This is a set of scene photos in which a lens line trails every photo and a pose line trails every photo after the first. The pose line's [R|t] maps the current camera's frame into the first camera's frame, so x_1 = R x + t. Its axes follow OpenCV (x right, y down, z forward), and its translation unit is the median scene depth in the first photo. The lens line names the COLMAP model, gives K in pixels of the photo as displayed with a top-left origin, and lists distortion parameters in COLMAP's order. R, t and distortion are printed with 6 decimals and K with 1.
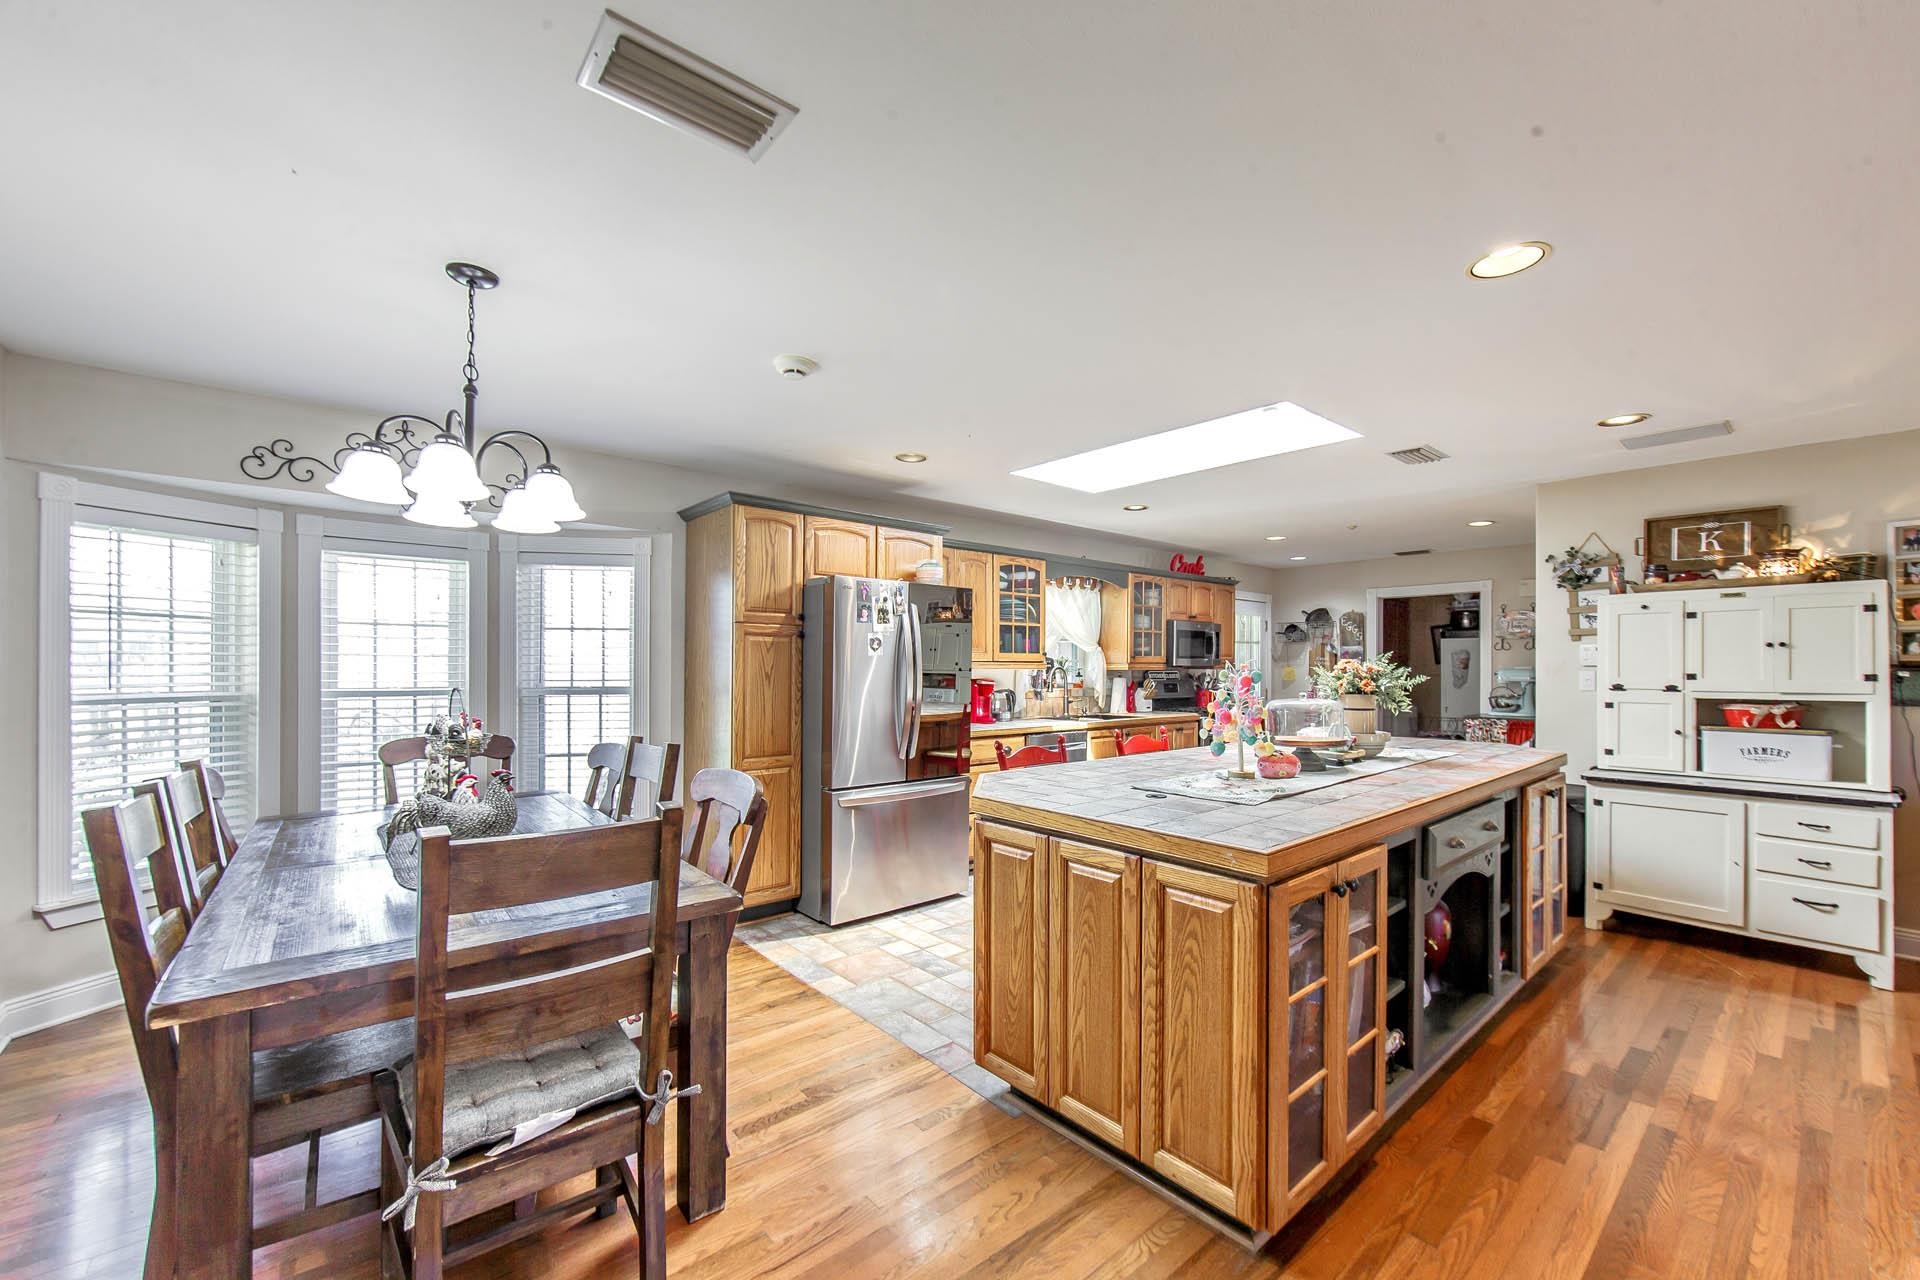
lens RADIAL K [[756.4, 0, 958.9], [0, 756.4, 654.4], [0, 0, 1]] dist [-0.003323, -0.001006]
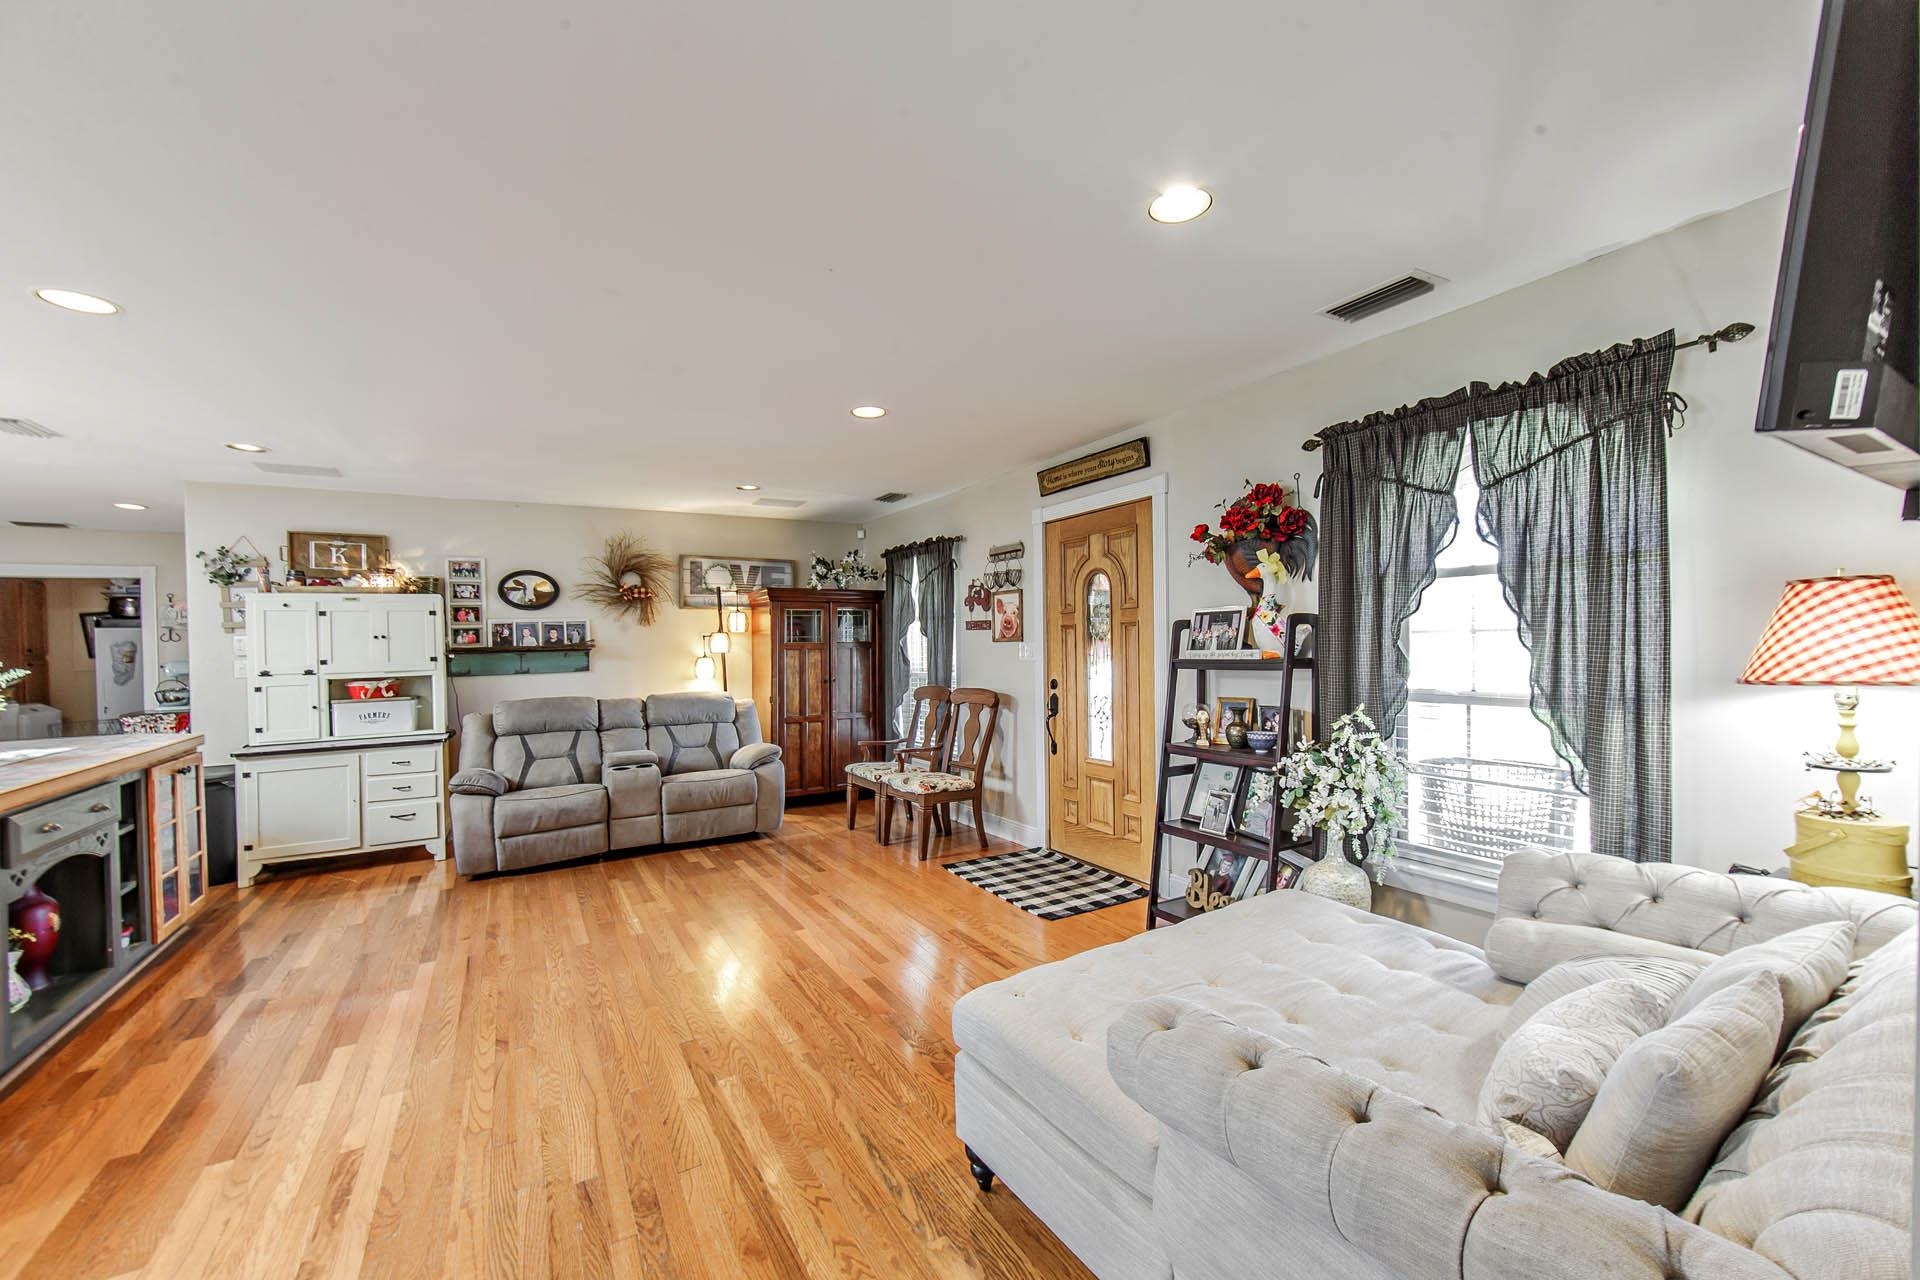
lens RADIAL K [[756.4, 0, 961.1], [0, 756.4, 654.1], [0, 0, 1]] dist [-0.003323, -0.001006]
pose [[0.165362, -0.020654, 0.986017, -0.096911], [0.008891, 0.999771, 0.019451, 0.000736], [-0.986193, 0.005551, 0.165507, -0.267890]]
